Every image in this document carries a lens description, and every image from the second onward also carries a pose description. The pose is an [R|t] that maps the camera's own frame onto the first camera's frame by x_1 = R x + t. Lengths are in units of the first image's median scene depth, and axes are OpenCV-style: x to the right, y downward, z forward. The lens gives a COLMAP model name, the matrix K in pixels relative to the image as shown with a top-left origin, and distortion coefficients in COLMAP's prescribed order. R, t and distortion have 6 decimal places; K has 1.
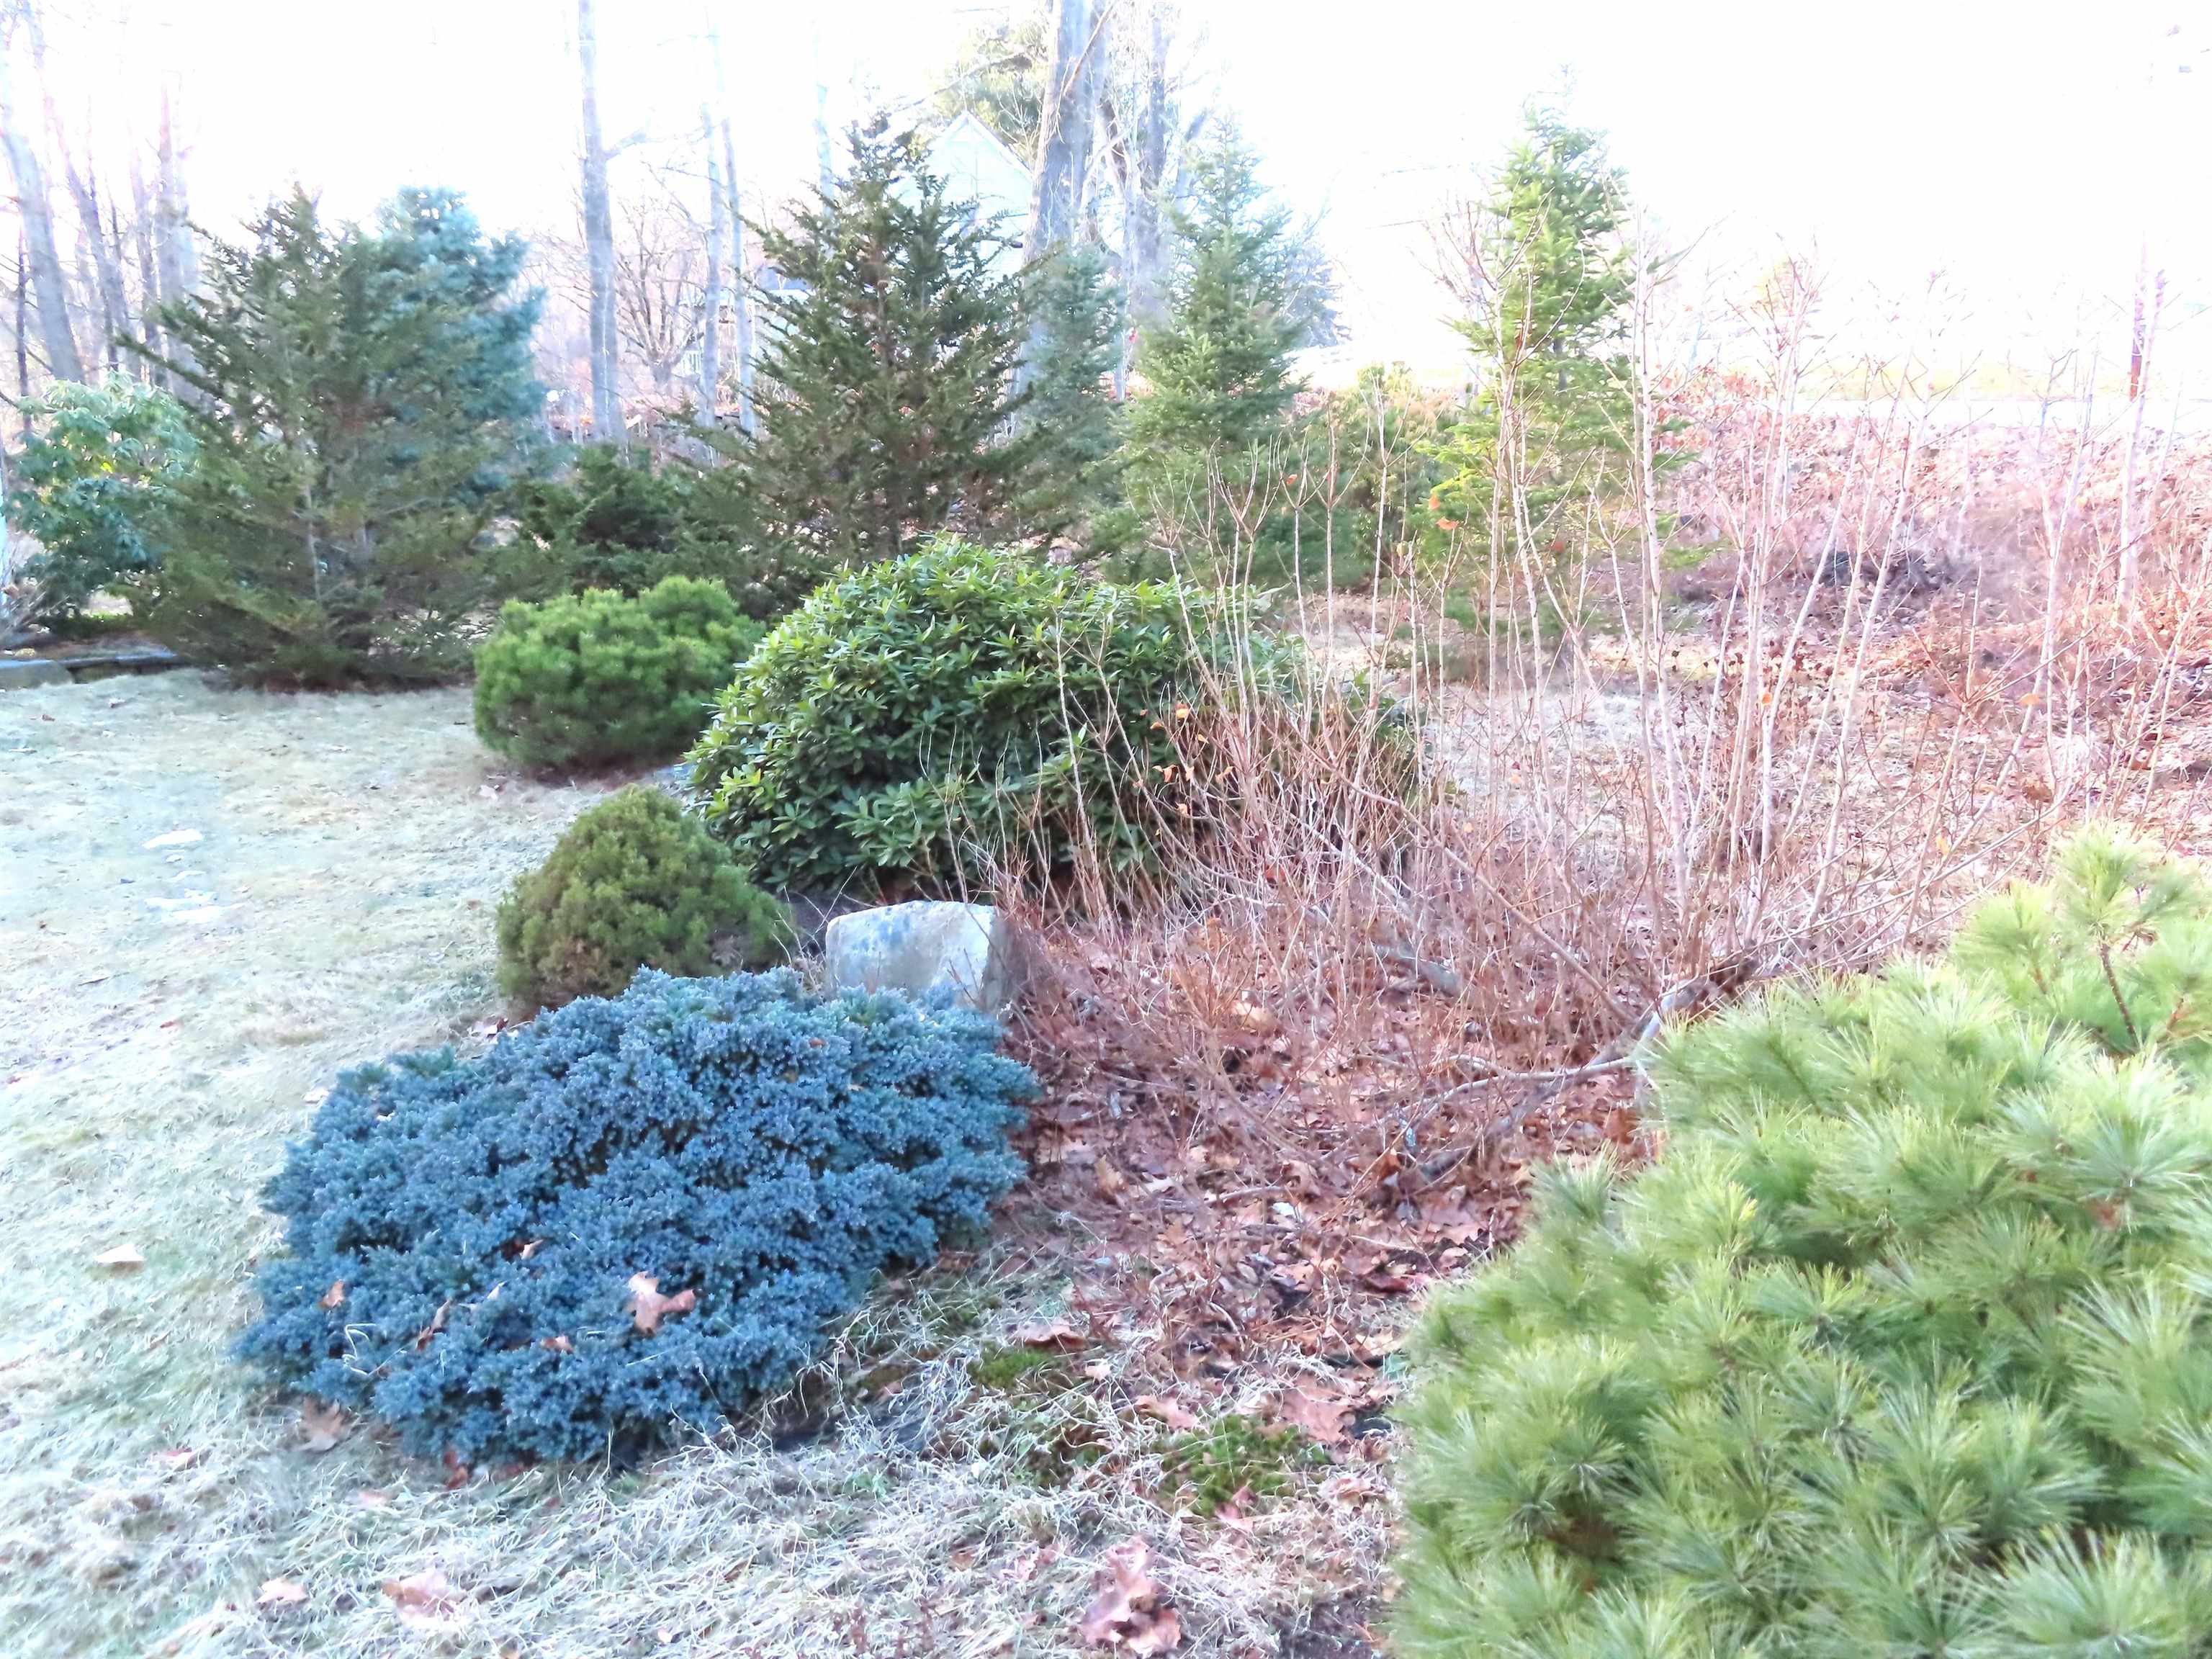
lens RADIAL K [[1661.8, 0, 1105.5], [0, 1661.8, 830.5], [0, 0, 1]] dist [0.001165, -0.000123]
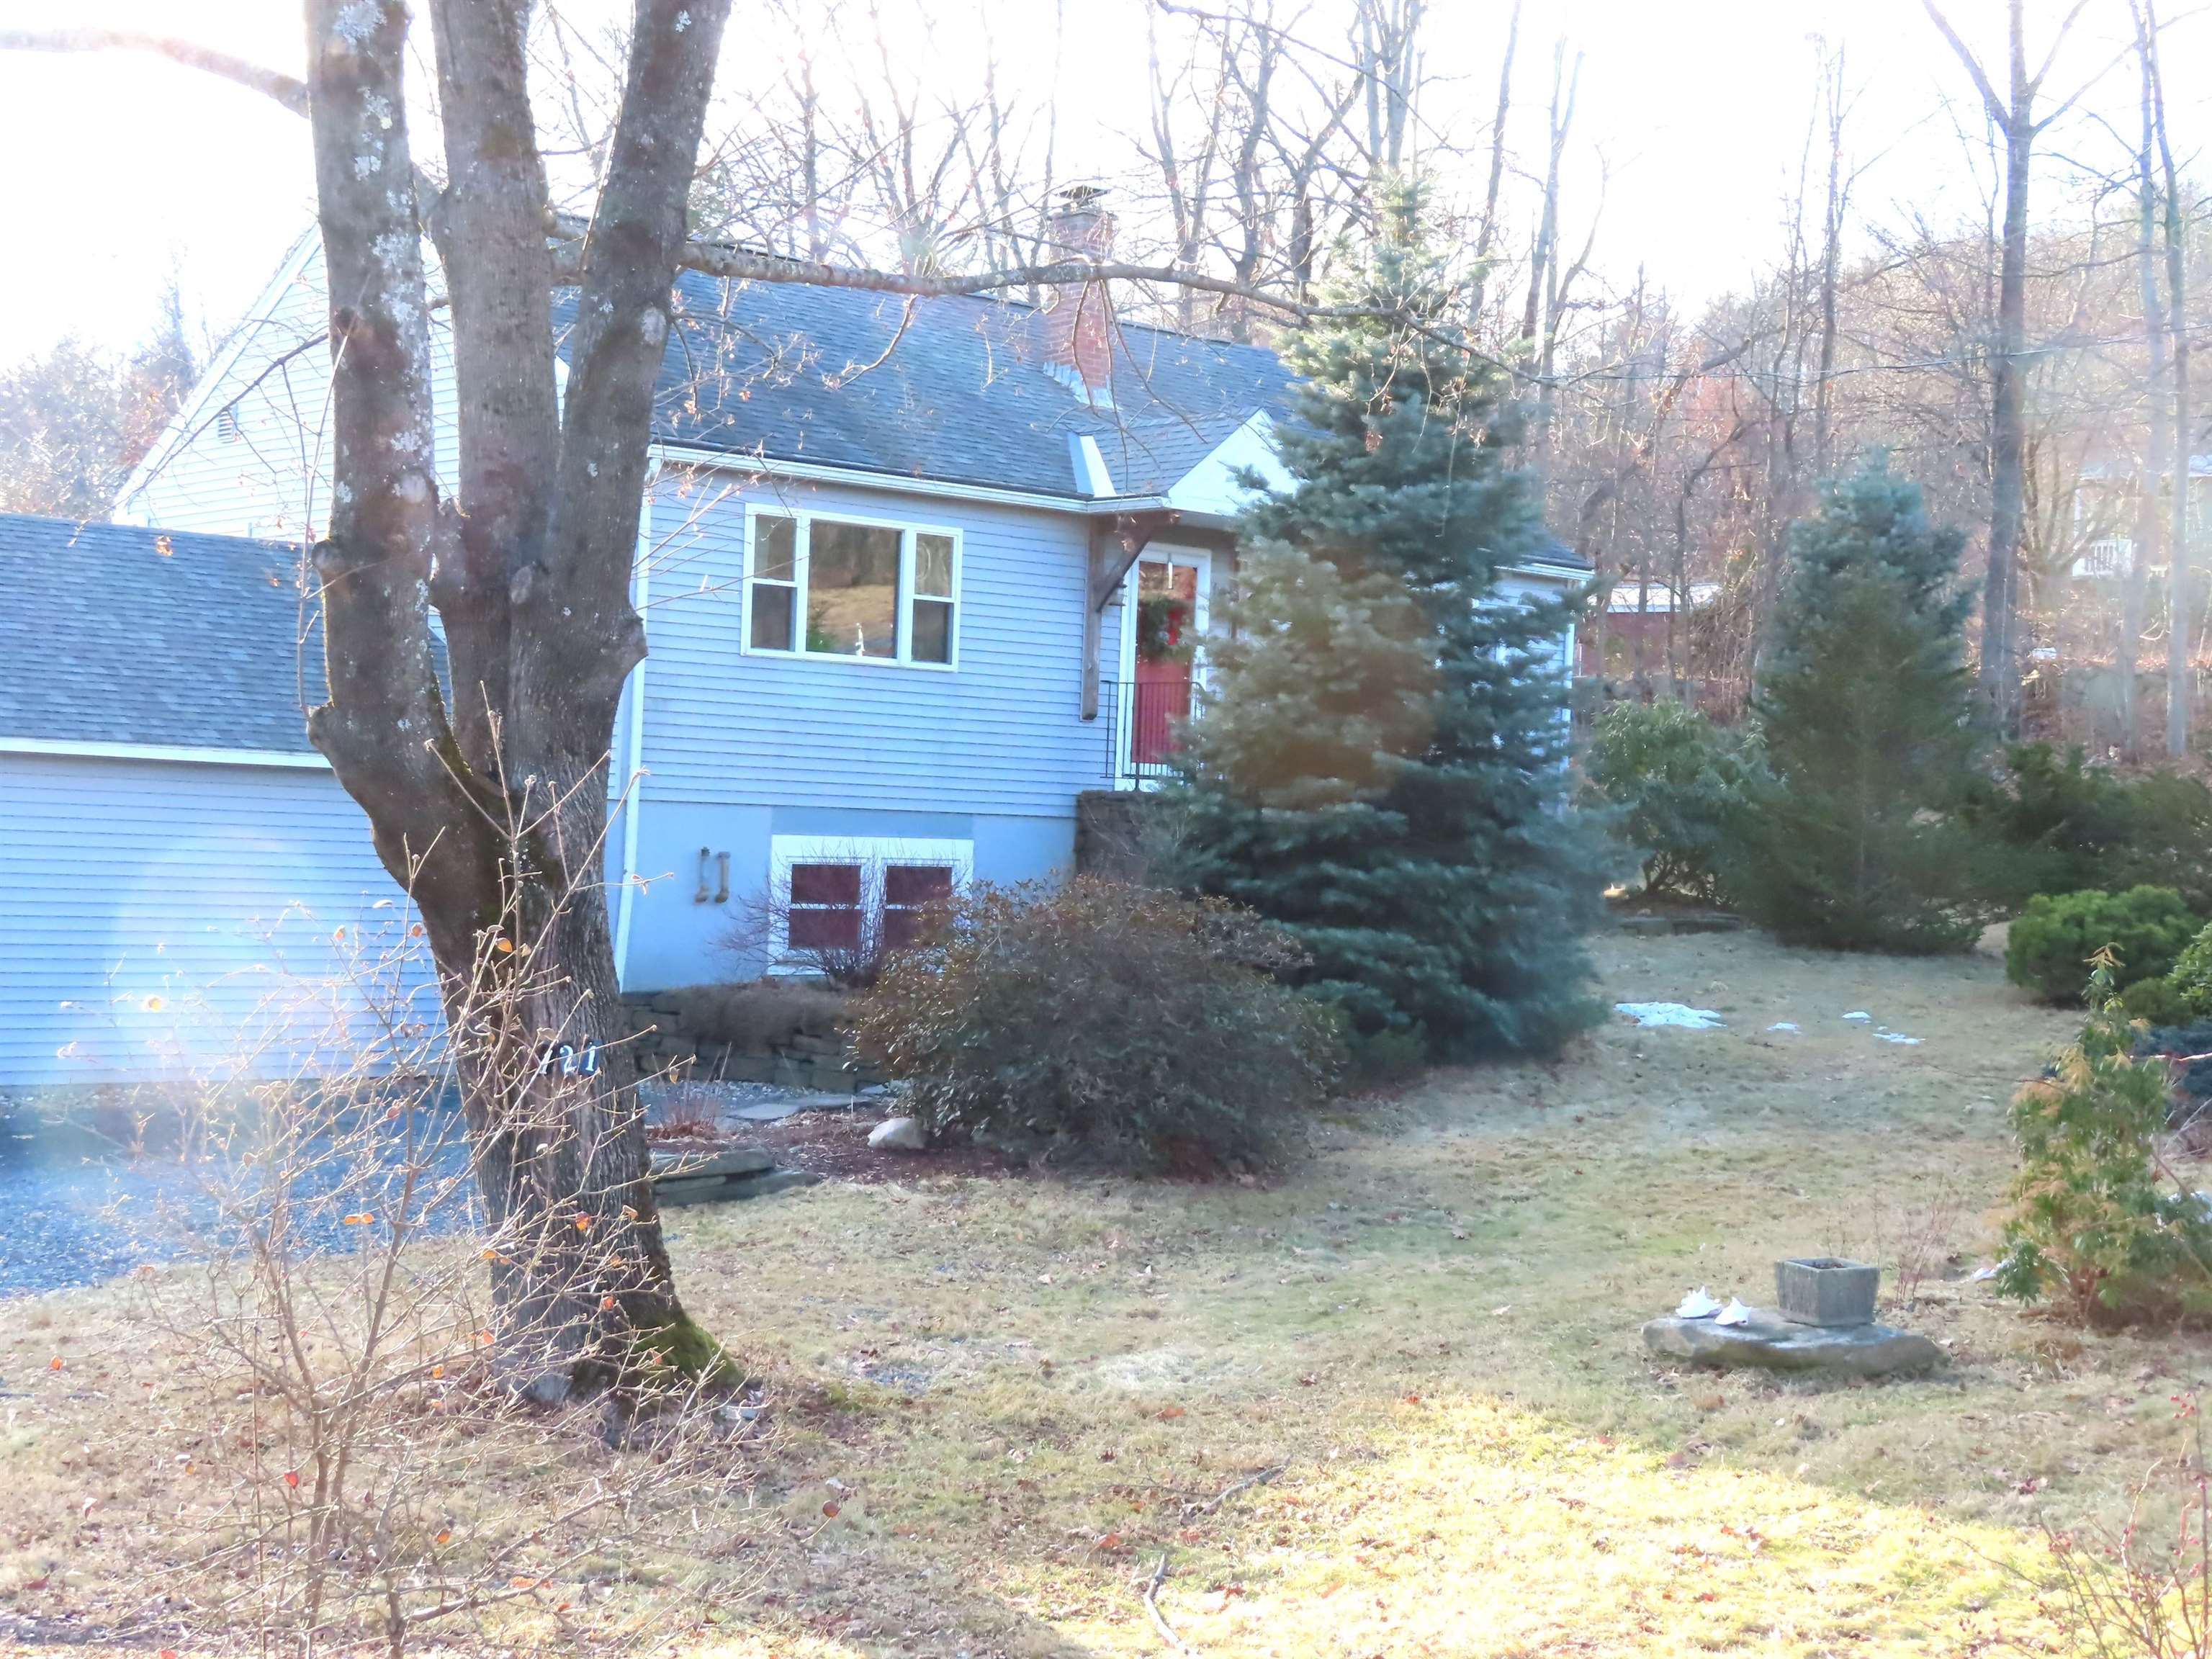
lens RADIAL K [[3075.3, 0, 1105.4], [0, 3075.3, 829.0], [0, 0, 1]] dist [0.026661, 0.000000]
pose [[0.862519, 0.042446, -0.504241, 0.342940], [-0.121235, 0.984788, -0.124477, 0.264156], [0.491286, 0.168496, 0.854545, -1.892493]]
